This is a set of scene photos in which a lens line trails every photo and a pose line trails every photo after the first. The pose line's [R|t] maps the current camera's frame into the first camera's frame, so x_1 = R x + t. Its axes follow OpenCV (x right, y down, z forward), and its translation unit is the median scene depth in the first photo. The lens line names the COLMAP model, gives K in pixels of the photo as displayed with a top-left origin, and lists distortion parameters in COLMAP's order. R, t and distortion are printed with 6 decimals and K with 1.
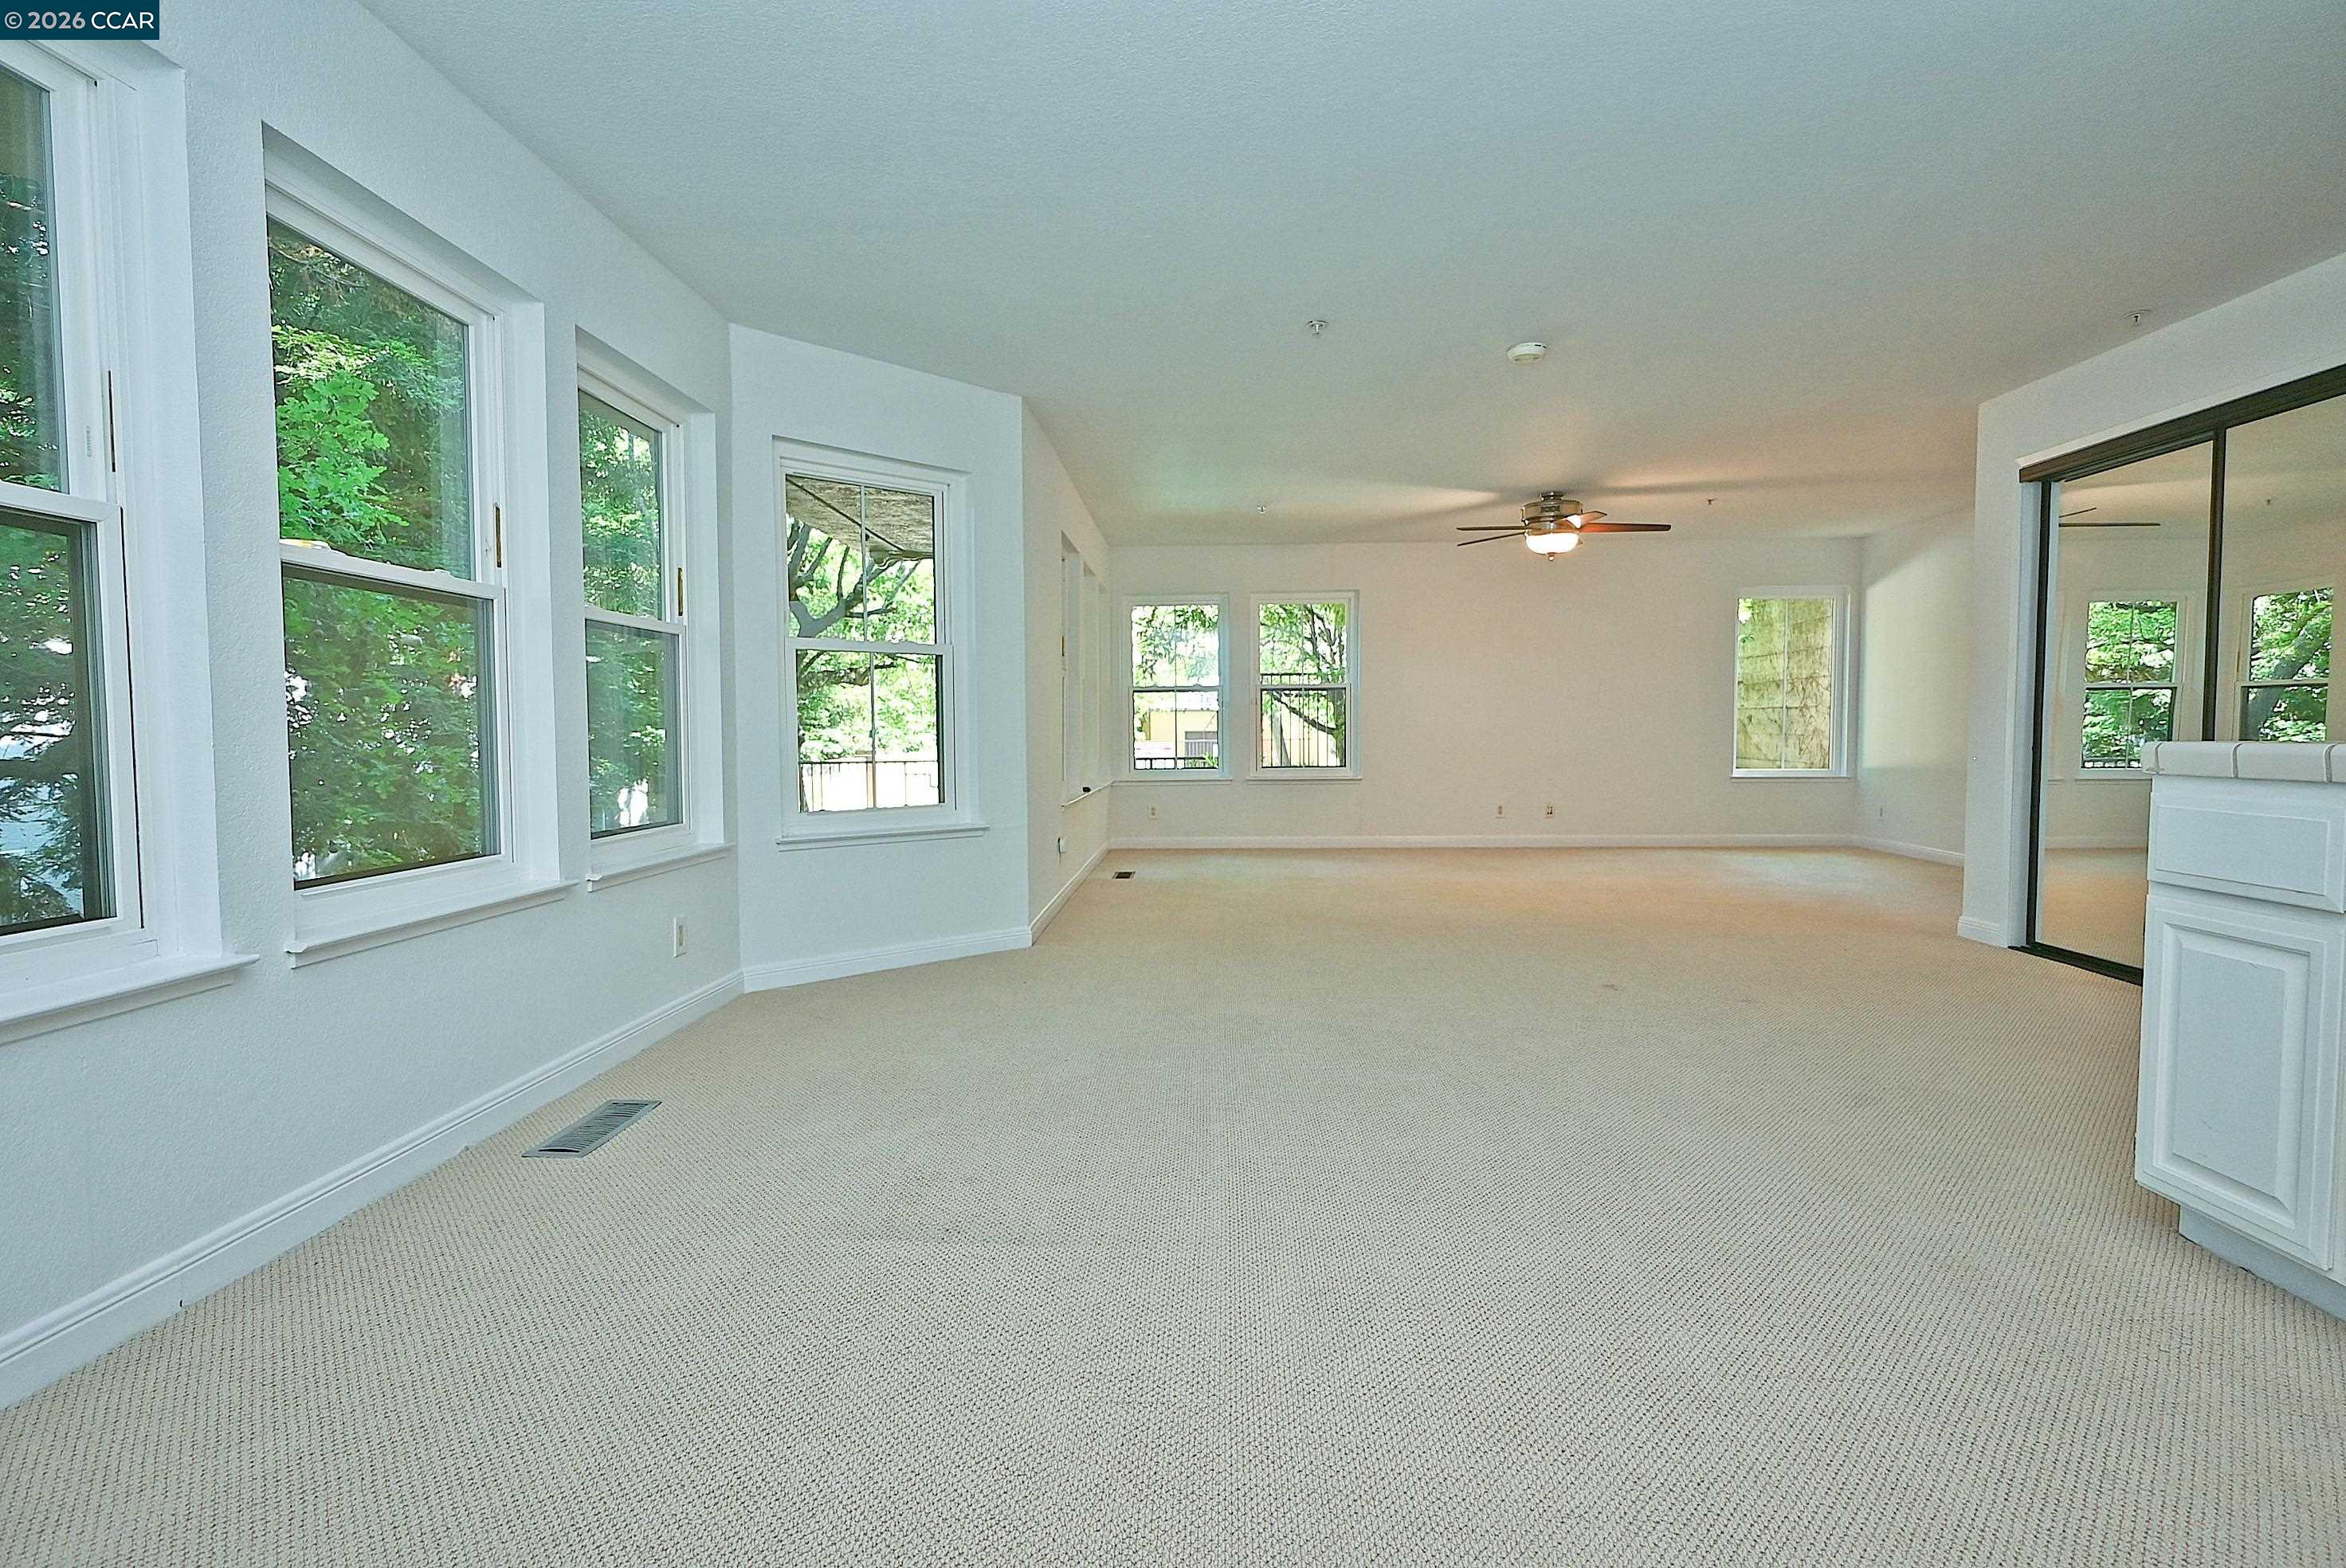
lens RADIAL K [[1162.5, 0, 1169.3], [0, 1162.5, 785.1], [0, 0, 1]] dist [-0.005806, 0.002848]
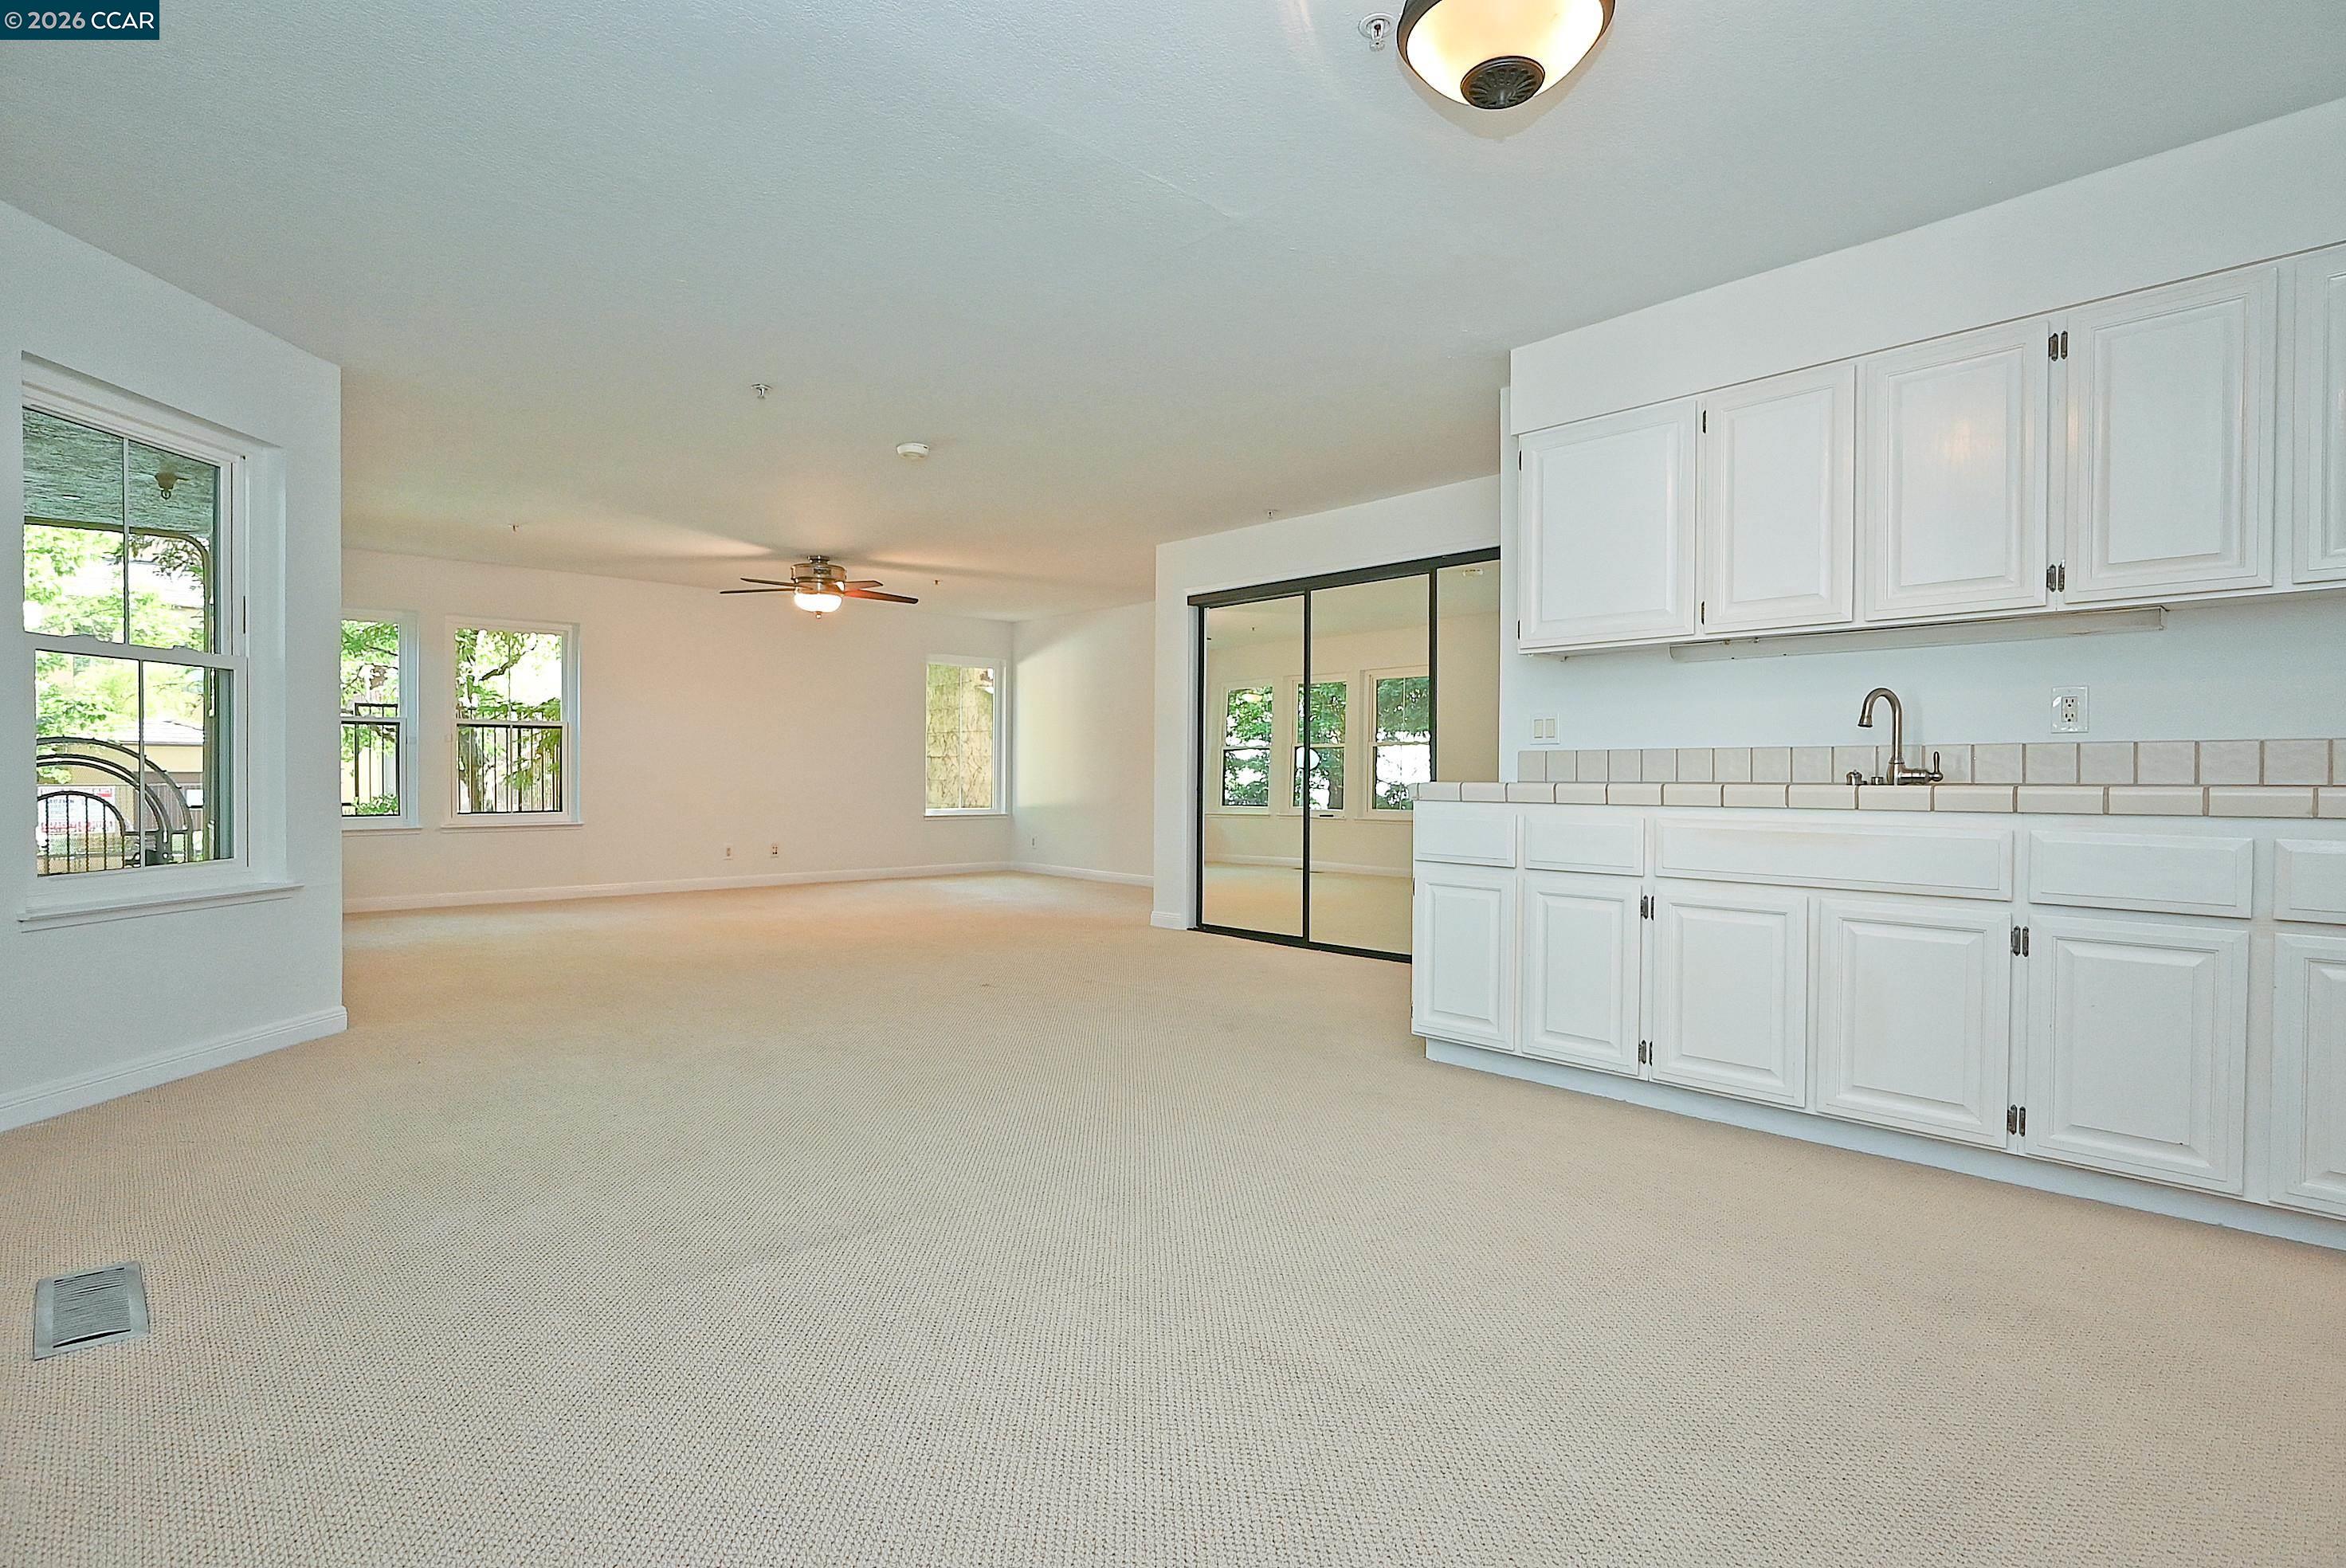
lens RADIAL K [[1162.5, 0, 1177.9], [0, 1162.5, 770.0], [0, 0, 1]] dist [-0.005806, 0.002848]
pose [[0.706896, 0.012089, 0.707215, -0.199841], [0.025475, 0.998770, -0.042535, 0.003768], [-0.706859, 0.048084, 0.705718, -0.000687]]
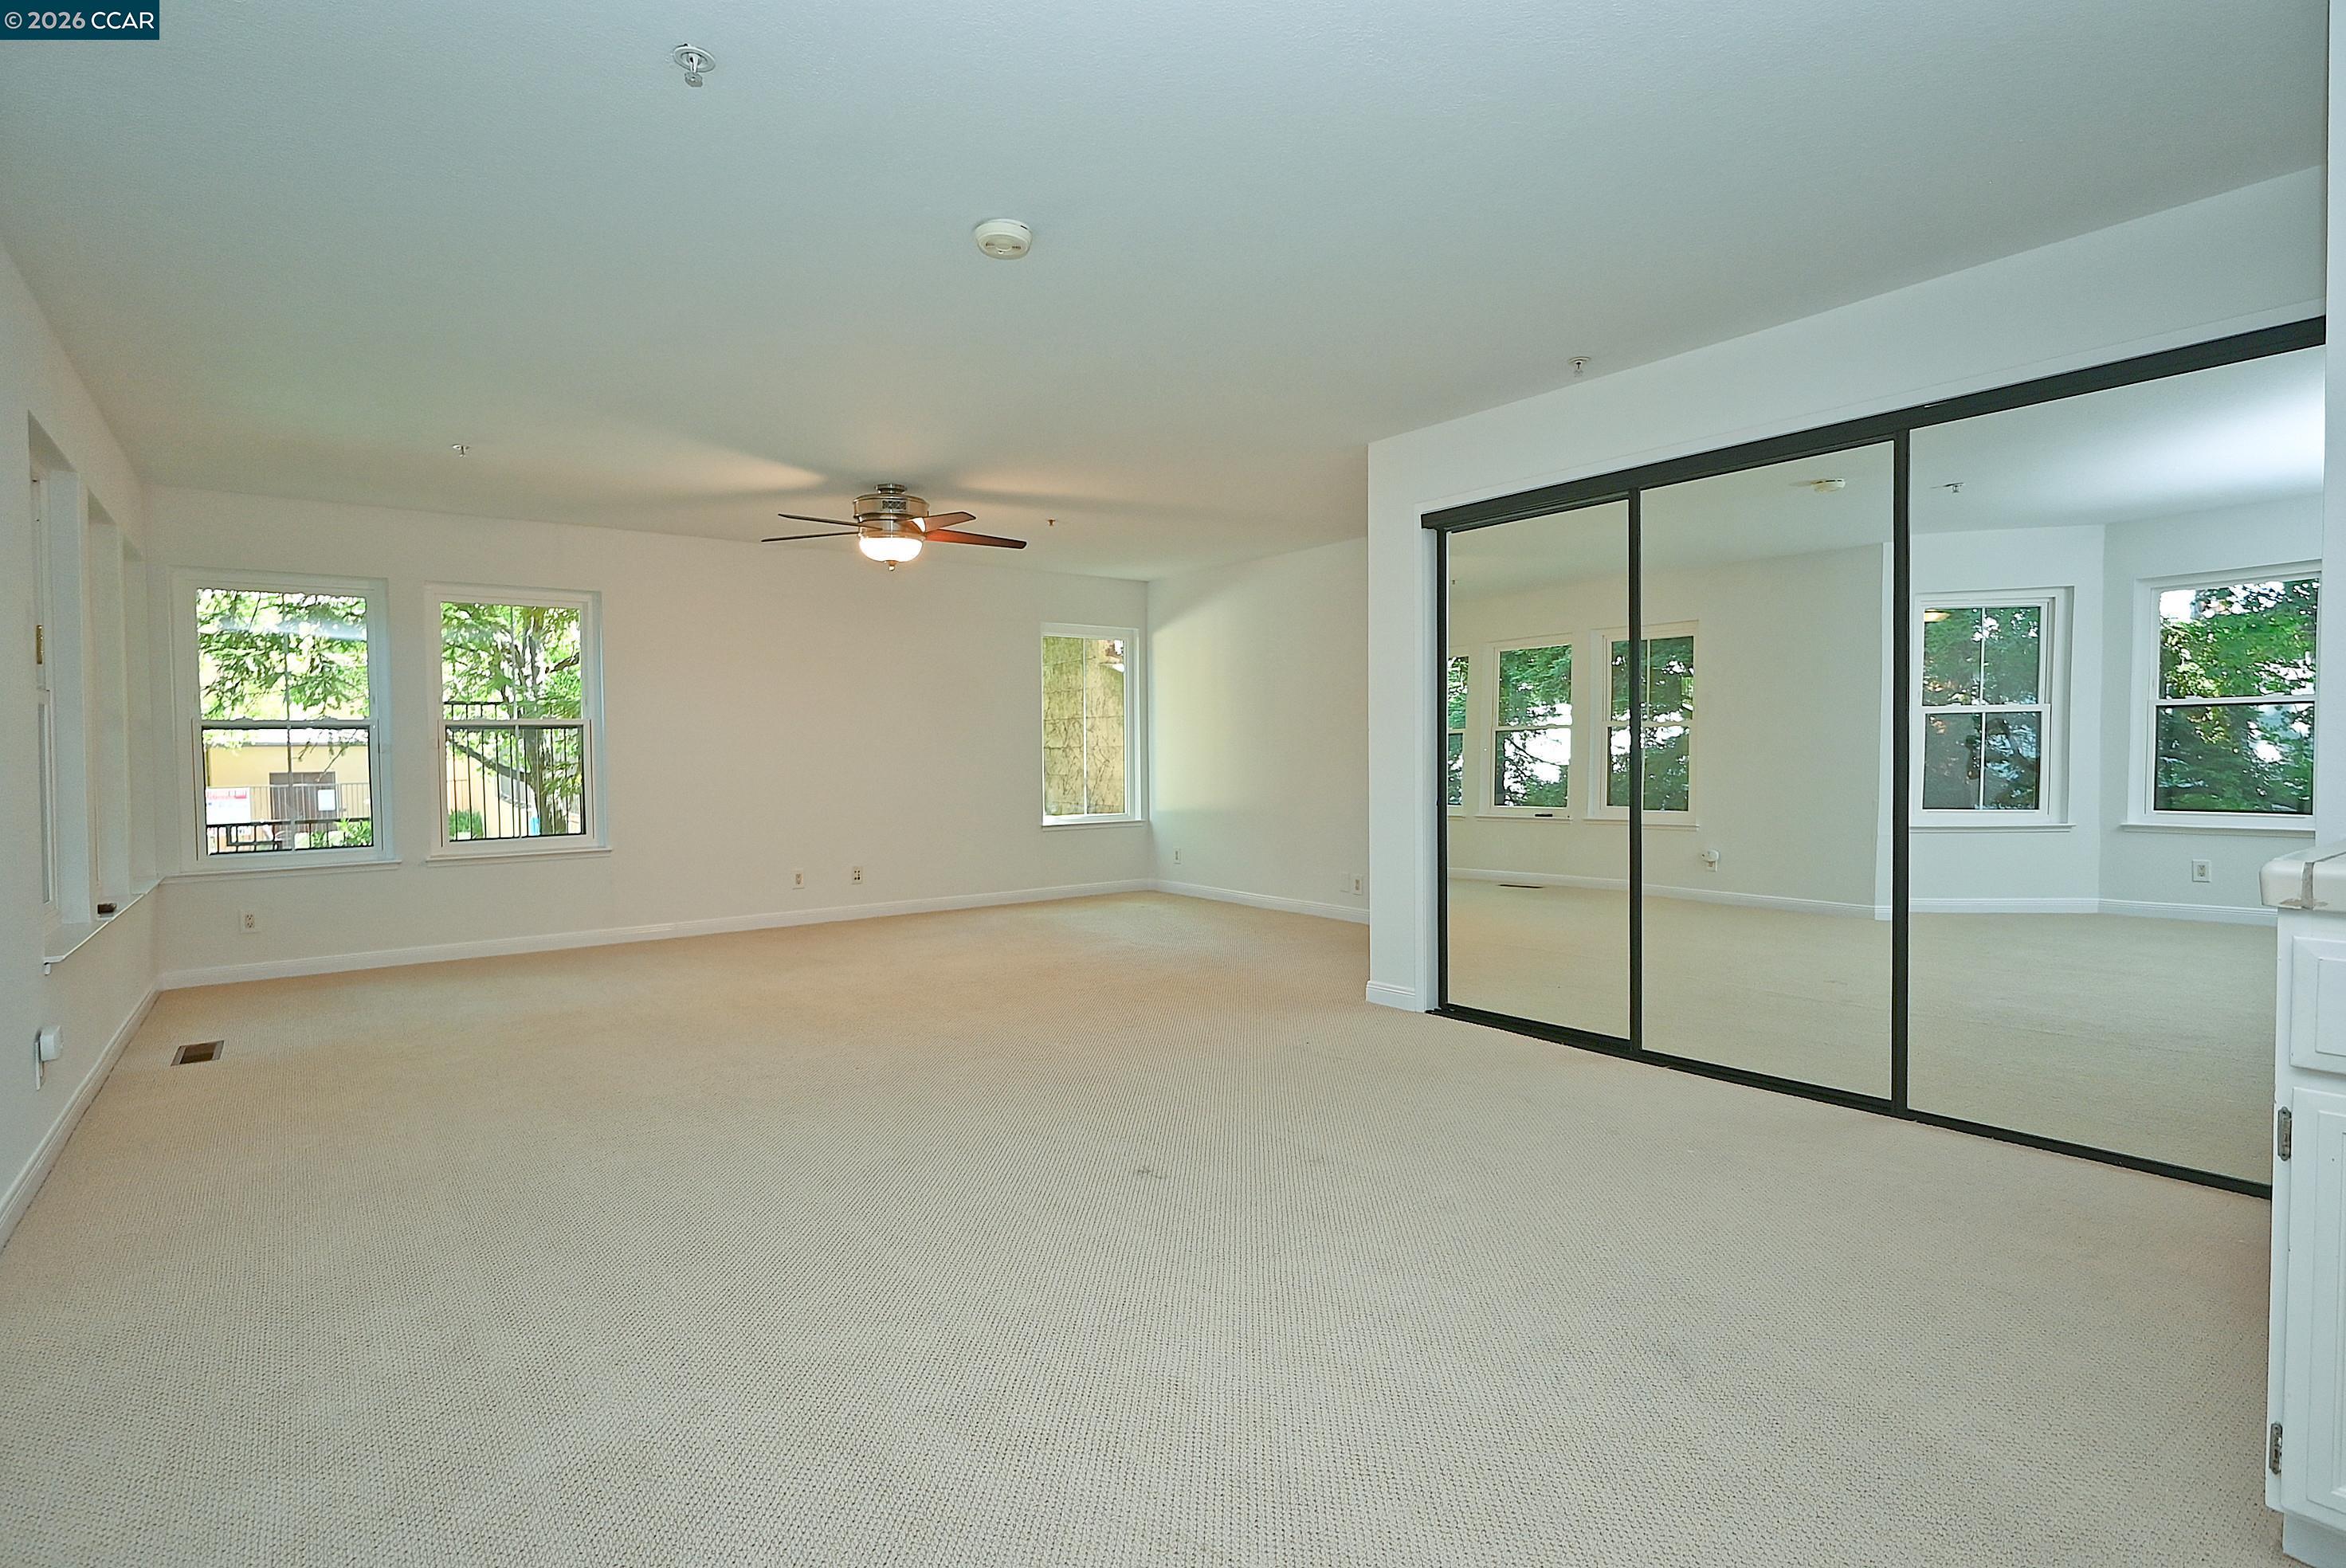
lens RADIAL K [[1162.5, 0, 1178.6], [0, 1162.5, 791.3], [0, 0, 1]] dist [-0.005806, 0.002848]
pose [[0.774170, -0.024377, 0.632508, -0.024529], [0.038168, 0.999238, -0.008206, -0.028869], [-0.631826, 0.030495, 0.774510, 0.264312]]
